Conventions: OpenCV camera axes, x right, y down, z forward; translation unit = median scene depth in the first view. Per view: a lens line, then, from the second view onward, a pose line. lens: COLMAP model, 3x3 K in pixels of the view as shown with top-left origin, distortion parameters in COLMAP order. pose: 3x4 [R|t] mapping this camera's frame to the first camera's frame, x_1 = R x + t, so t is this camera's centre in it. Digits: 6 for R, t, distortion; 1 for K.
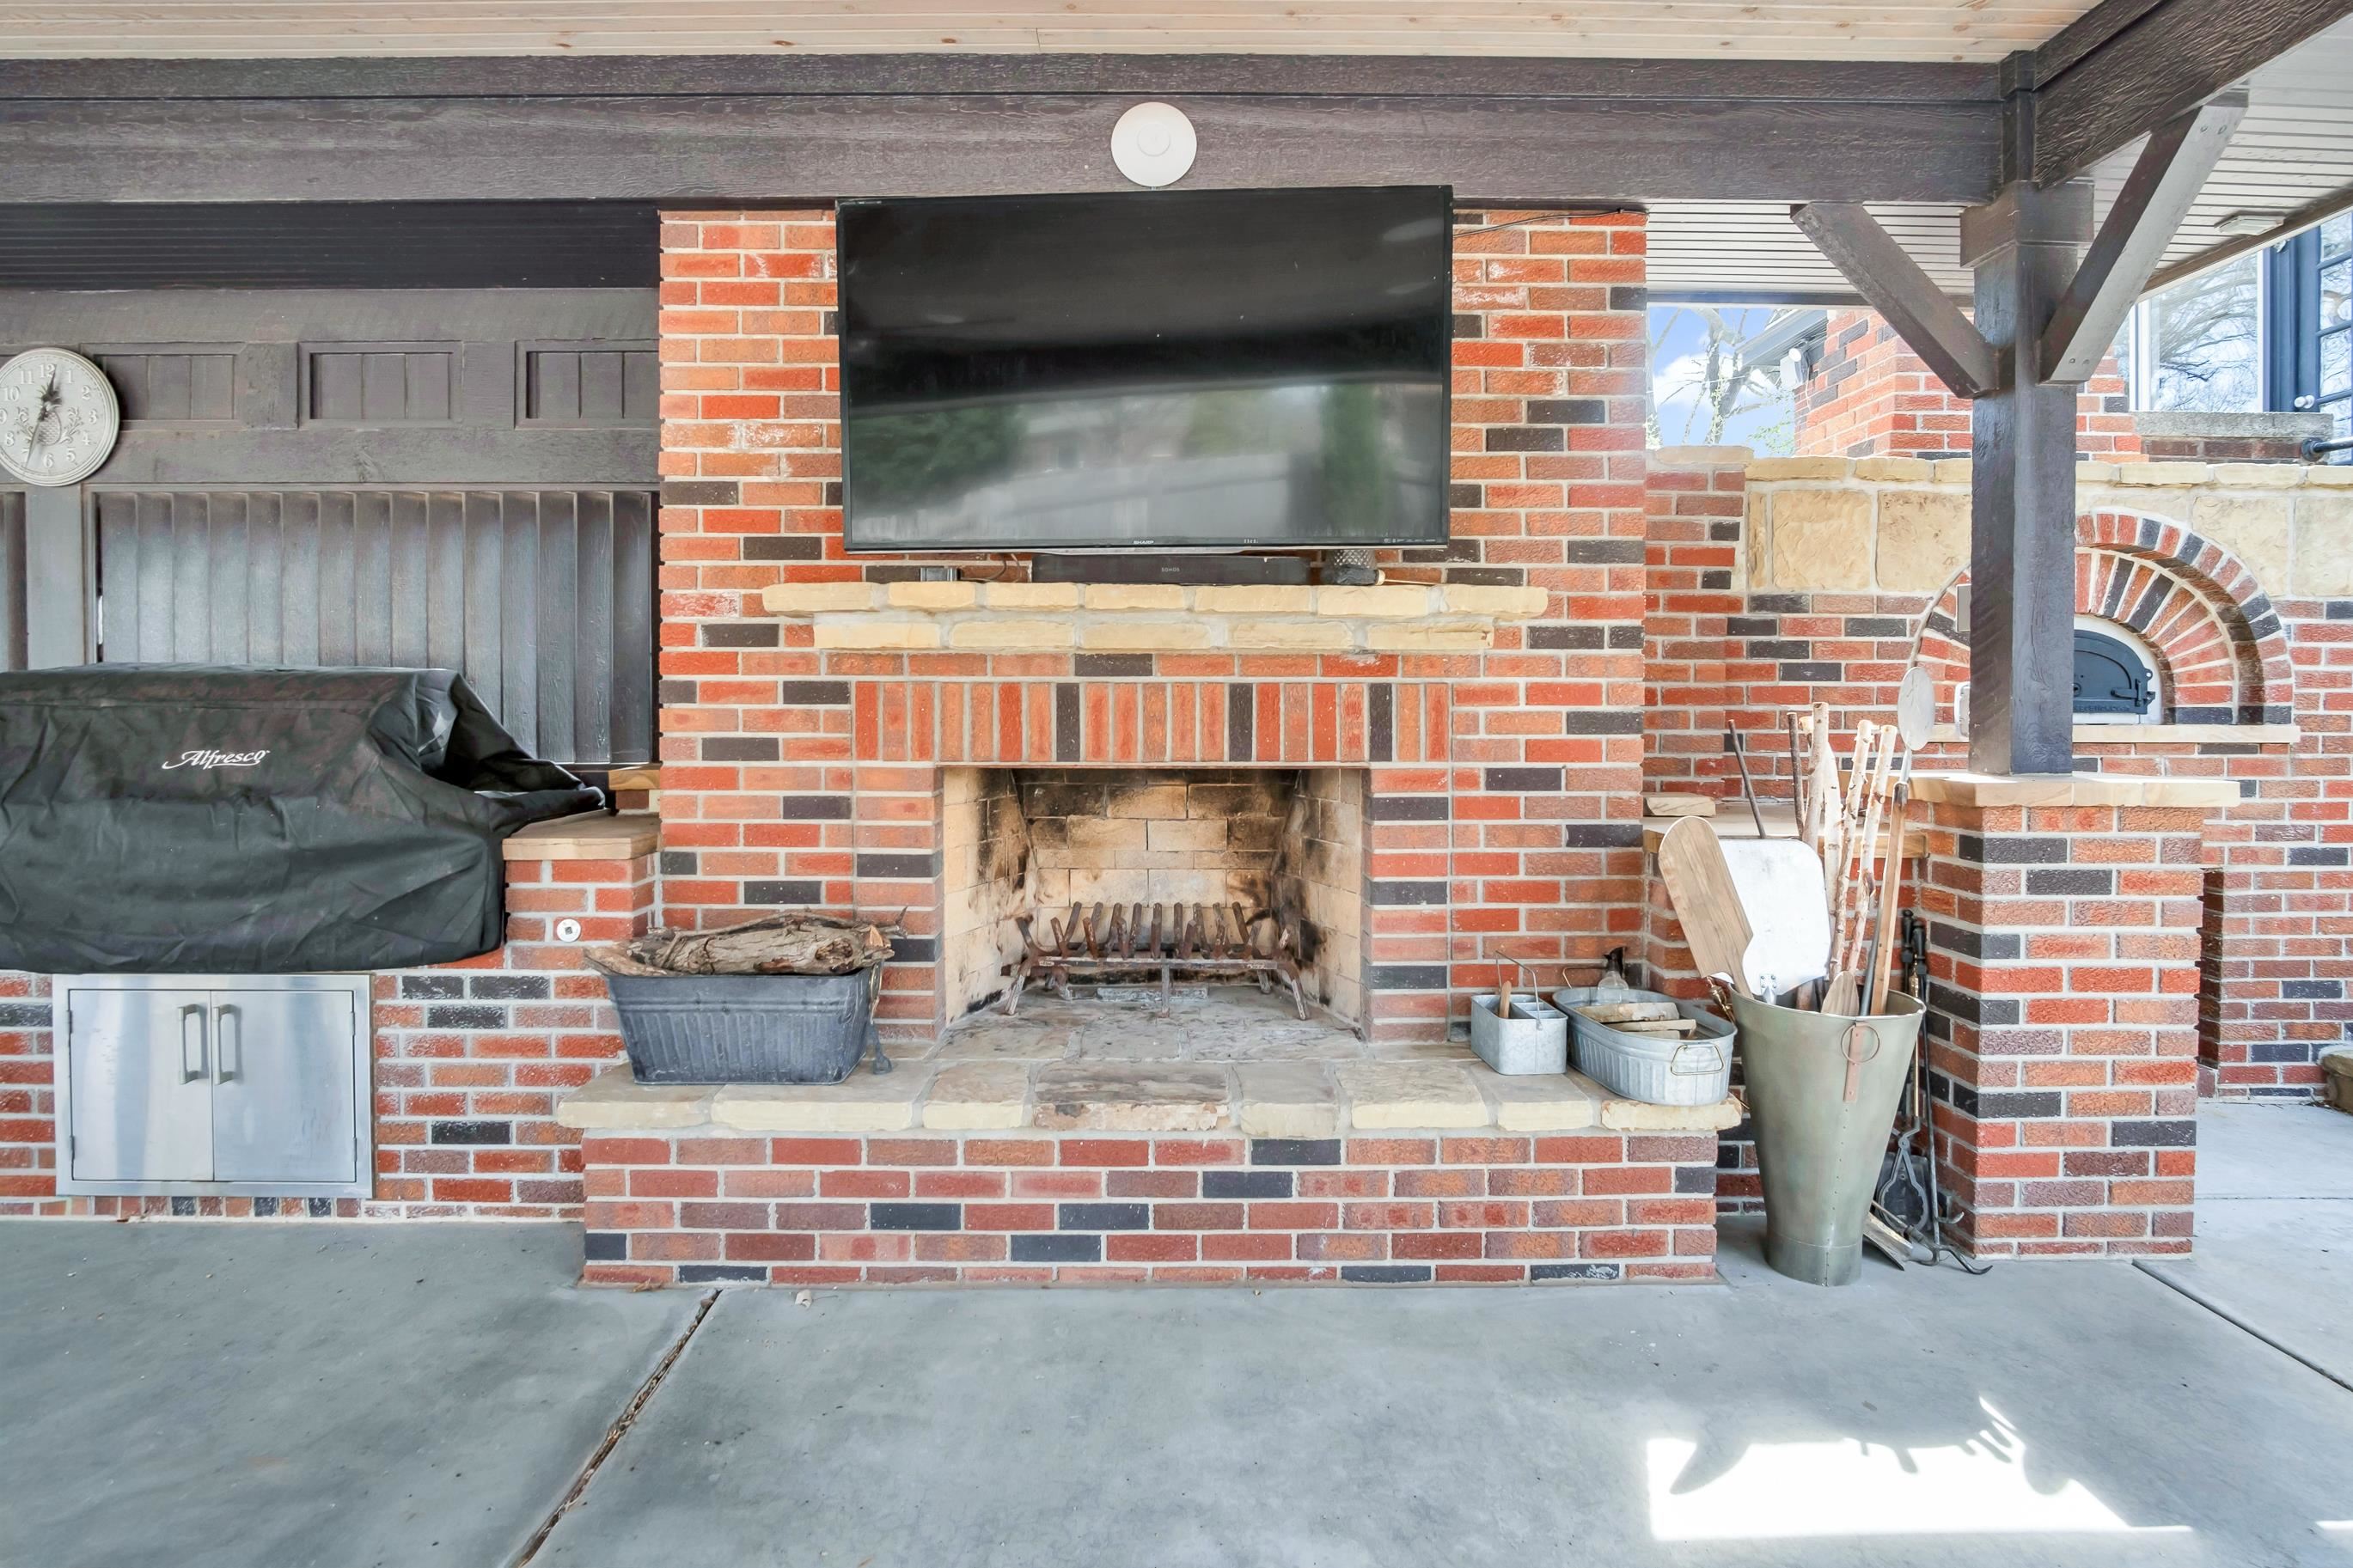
lens RADIAL K [[1266.6, 0, 1172.9], [0, 1266.6, 732.2], [0, 0, 1]] dist [-0.028143, 0.004893]
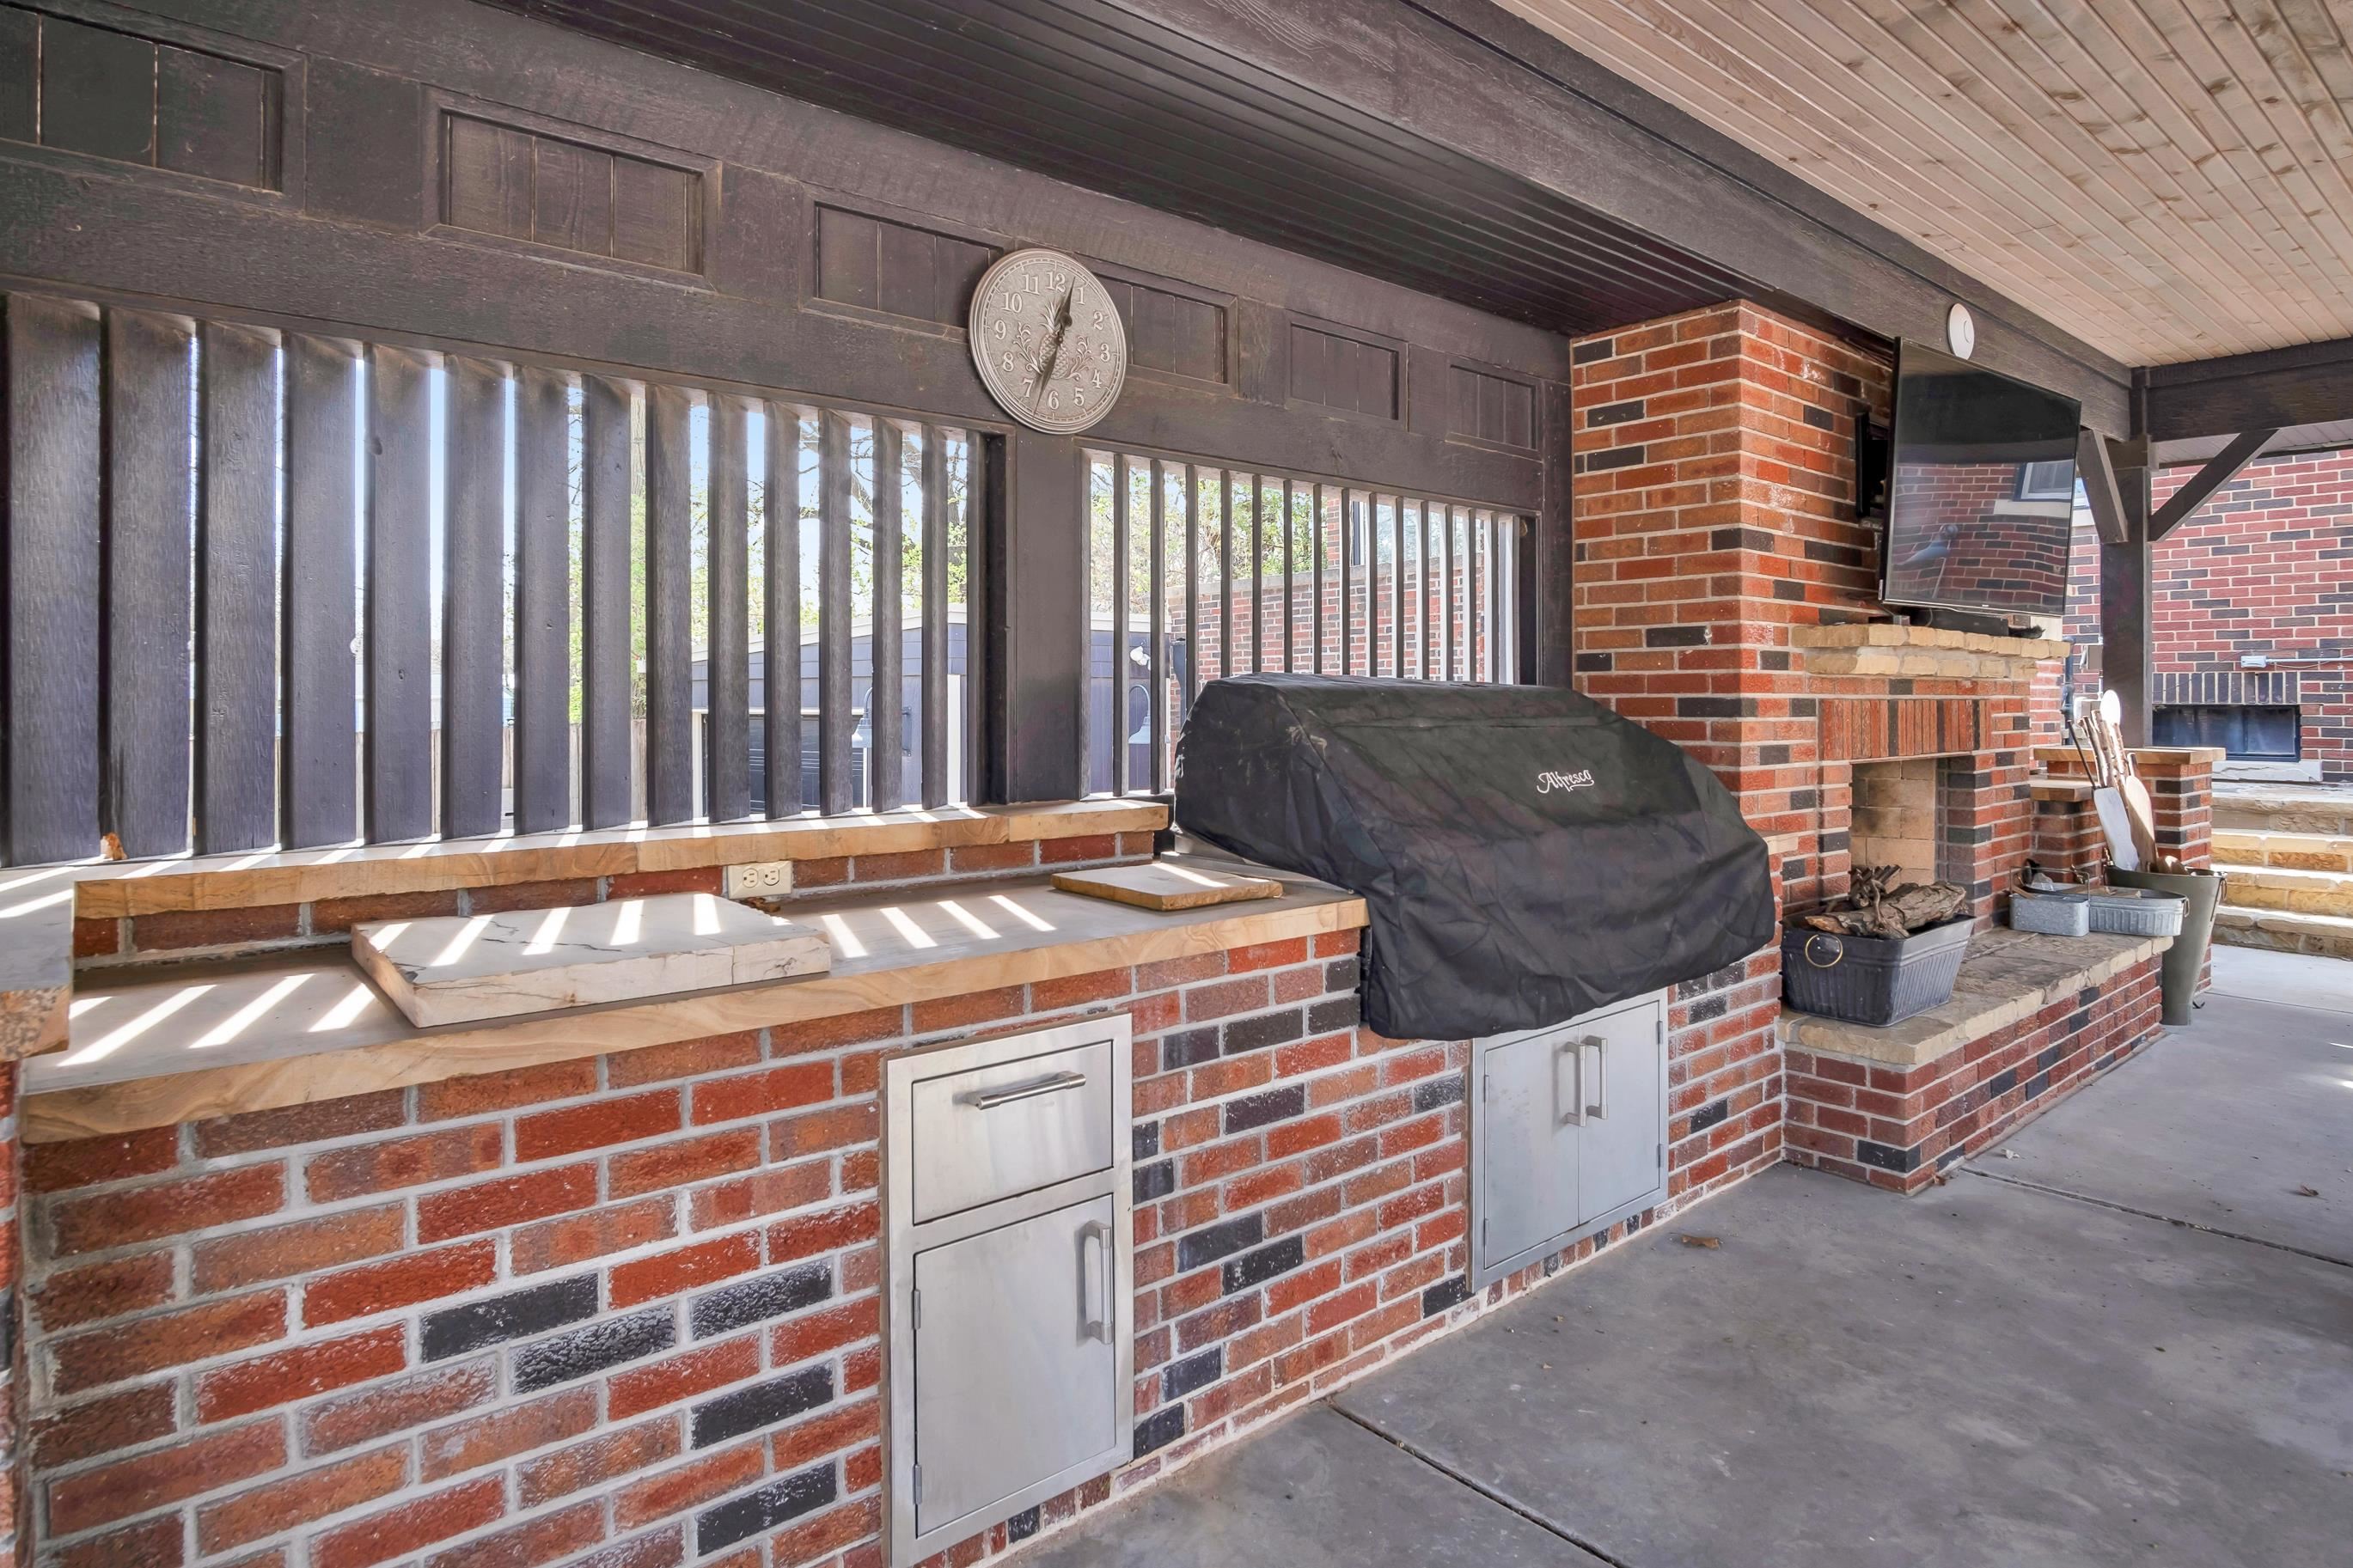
lens RADIAL K [[1266.6, 0, 1210.6], [0, 1266.6, 689.6], [0, 0, 1]] dist [-0.028143, 0.004893]
pose [[0.776346, 0.003324, 0.630298, -1.518727], [0.012579, 0.999705, -0.020766, -0.030436], [-0.630182, 0.024050, 0.776075, 0.401539]]
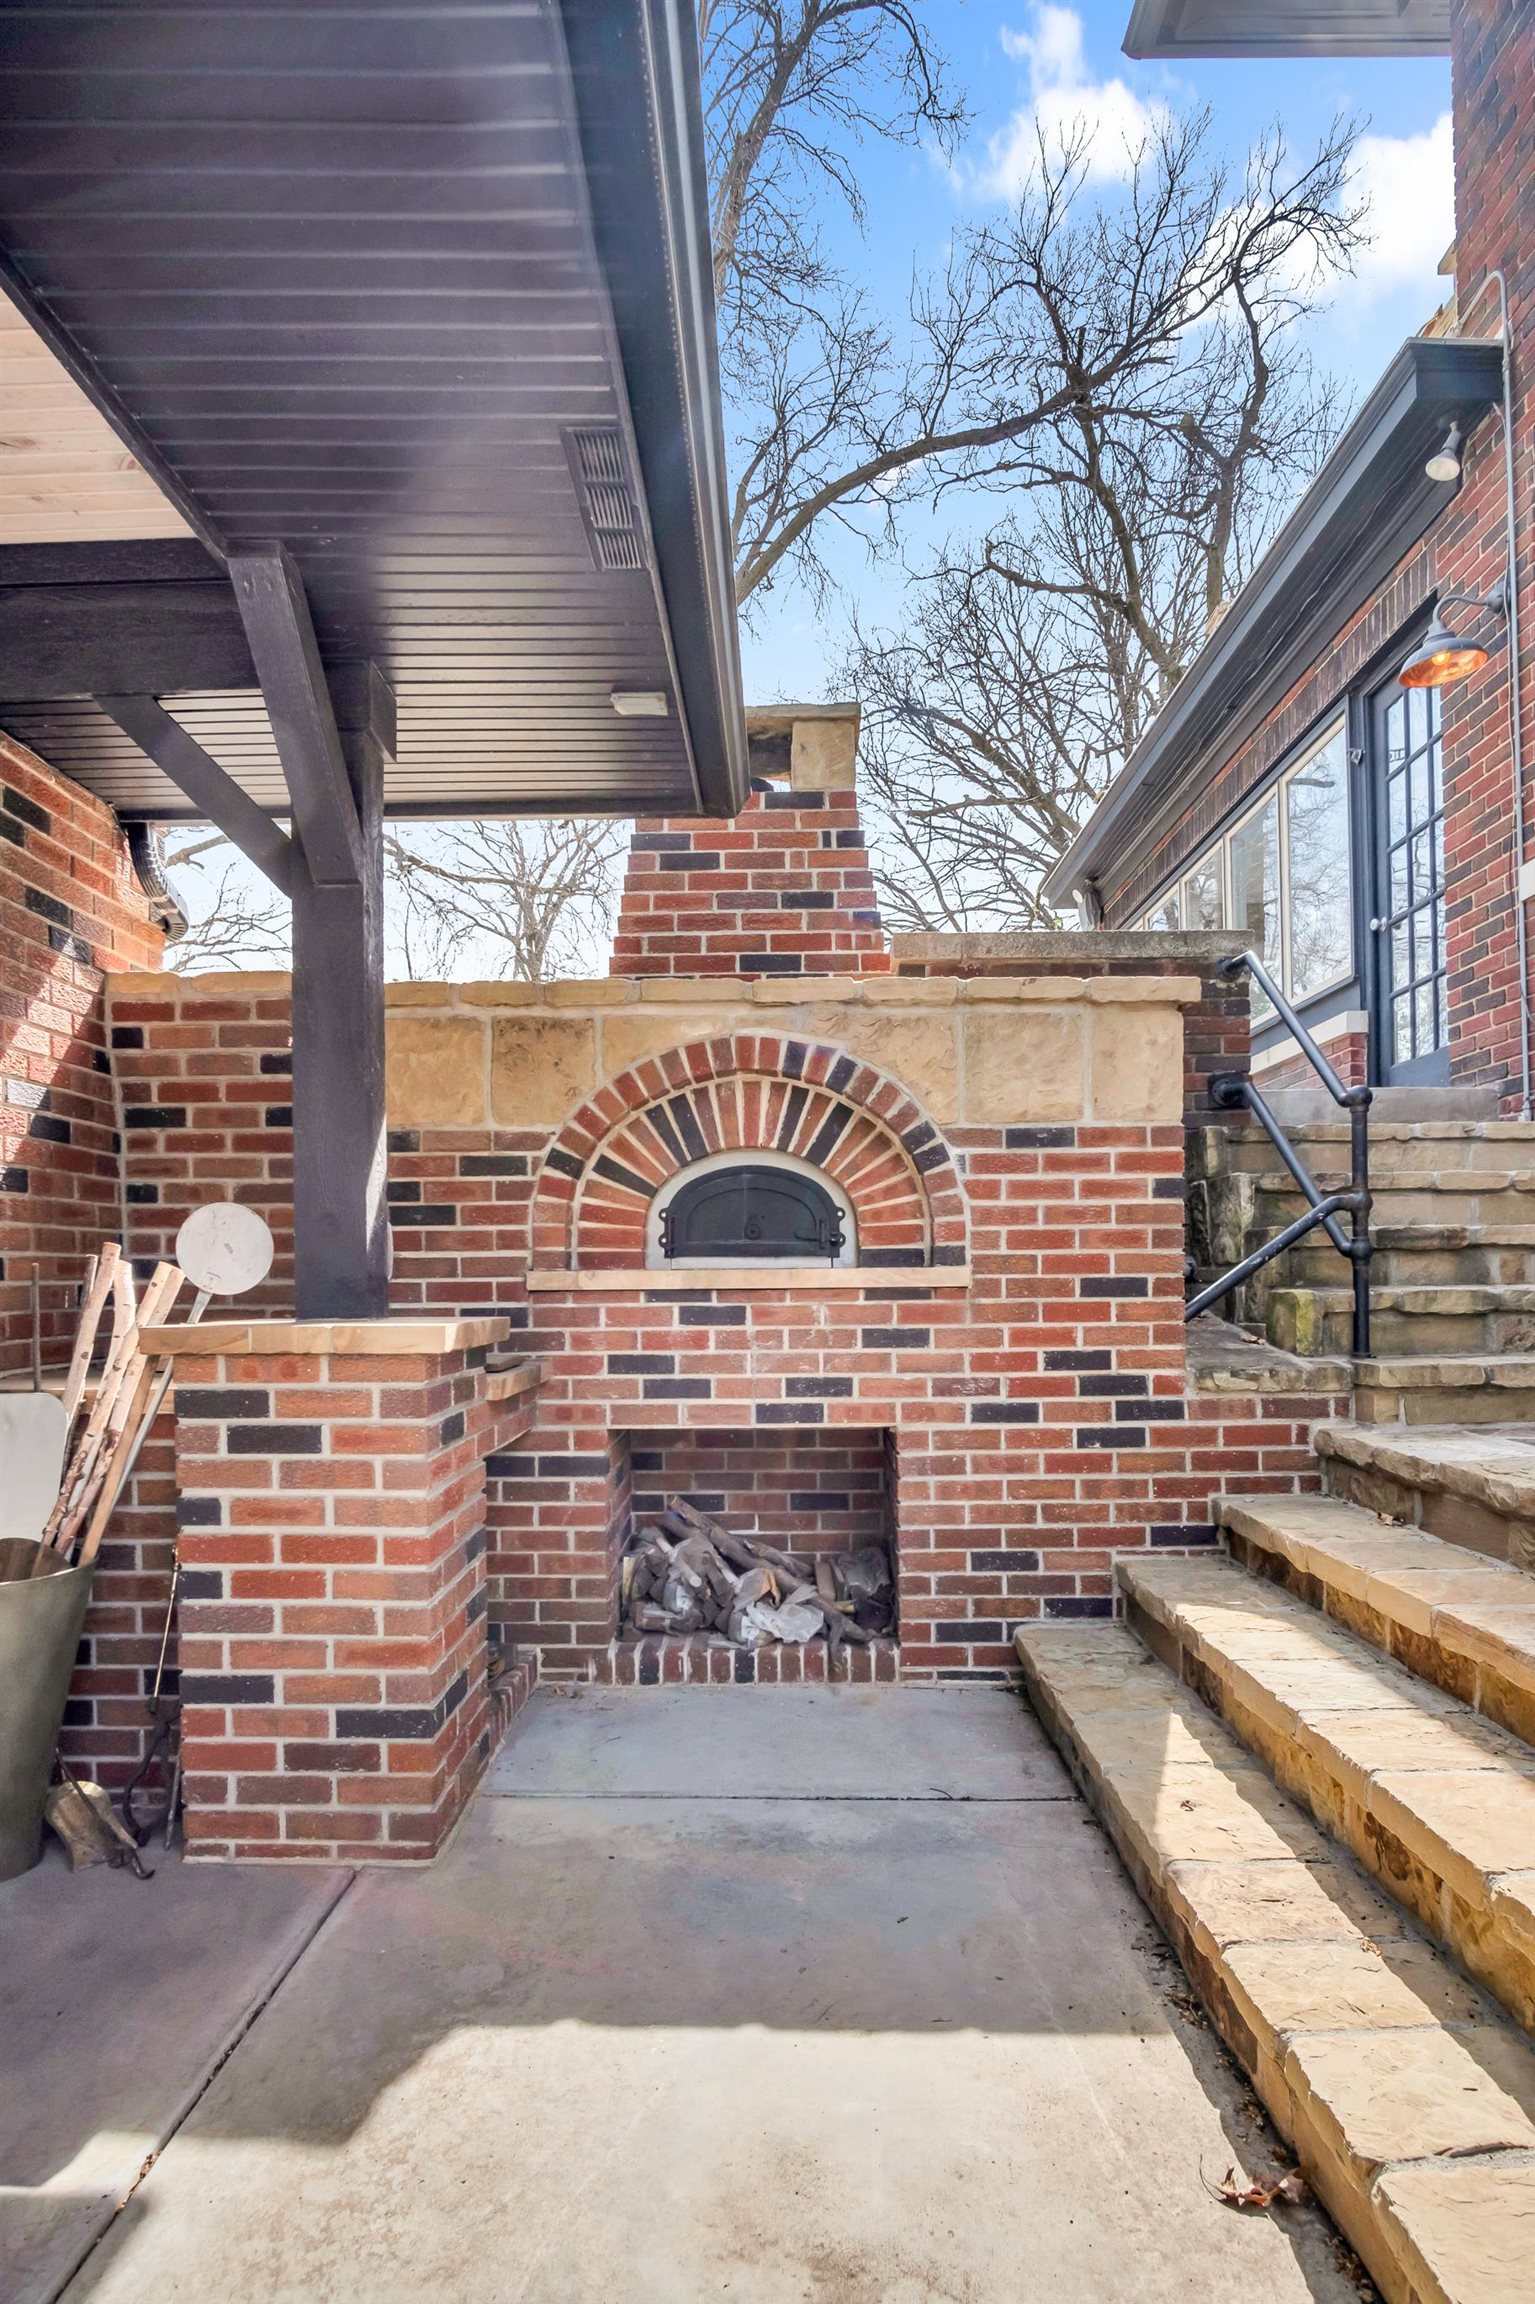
lens RADIAL K [[1240.4, 0, 760.2], [0, 1240.4, 1305.1], [0, 0, 1]] dist [-0.028143, 0.004893]
pose [[0.999190, -0.009945, -0.038988, 0.977931], [0.009976, 0.999950, 0.000609, 0.024814], [0.038980, -0.000997, 0.999240, 0.123497]]
